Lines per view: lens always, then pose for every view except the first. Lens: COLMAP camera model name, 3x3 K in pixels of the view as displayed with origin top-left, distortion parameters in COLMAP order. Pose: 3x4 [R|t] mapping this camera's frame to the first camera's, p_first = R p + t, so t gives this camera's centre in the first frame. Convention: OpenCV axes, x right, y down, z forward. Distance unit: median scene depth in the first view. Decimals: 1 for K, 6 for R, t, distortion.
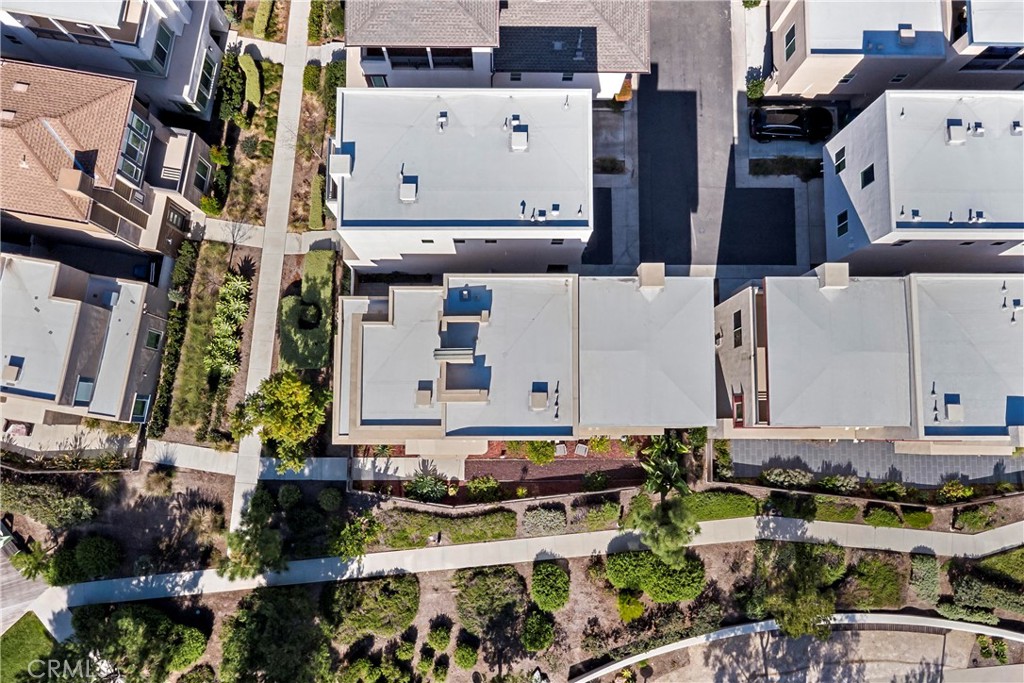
lens RADIAL K [[846.1, 0, 510.6], [0, 846.1, 340.9], [0, 0, 1]] dist [0.017743, 0.000566]
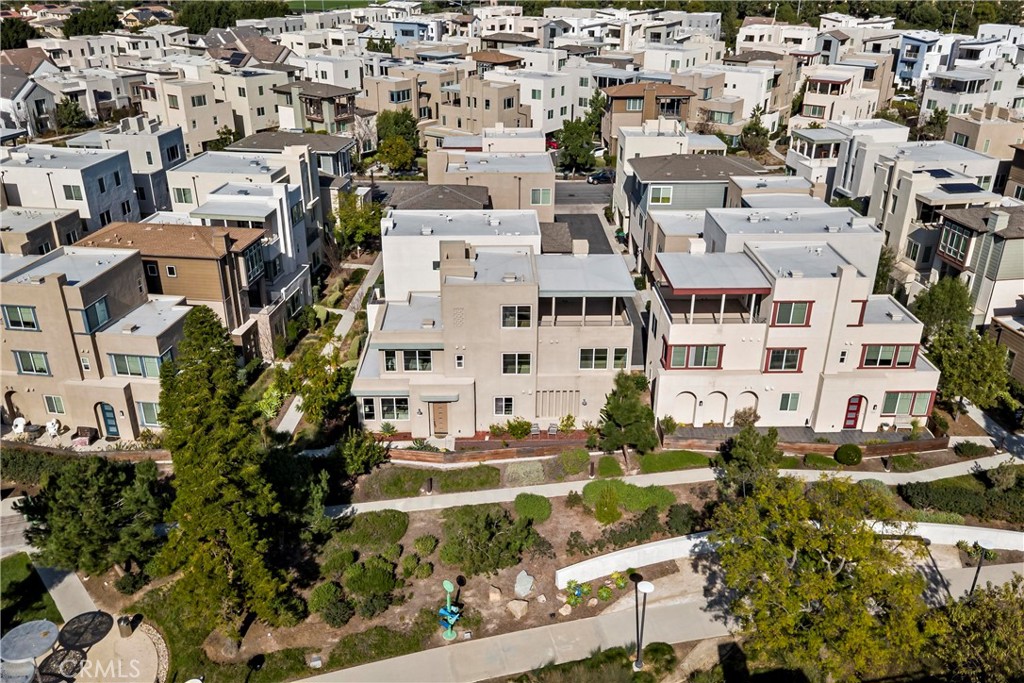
lens RADIAL K [[846.1, 0, 509.5], [0, 846.1, 342.7], [0, 0, 1]] dist [0.017743, 0.000566]
pose [[0.999610, -0.023255, 0.015492, 0.006532], [0.025420, 0.526619, -0.849721, 1.071160], [0.011602, 0.849783, 0.527005, 0.258571]]
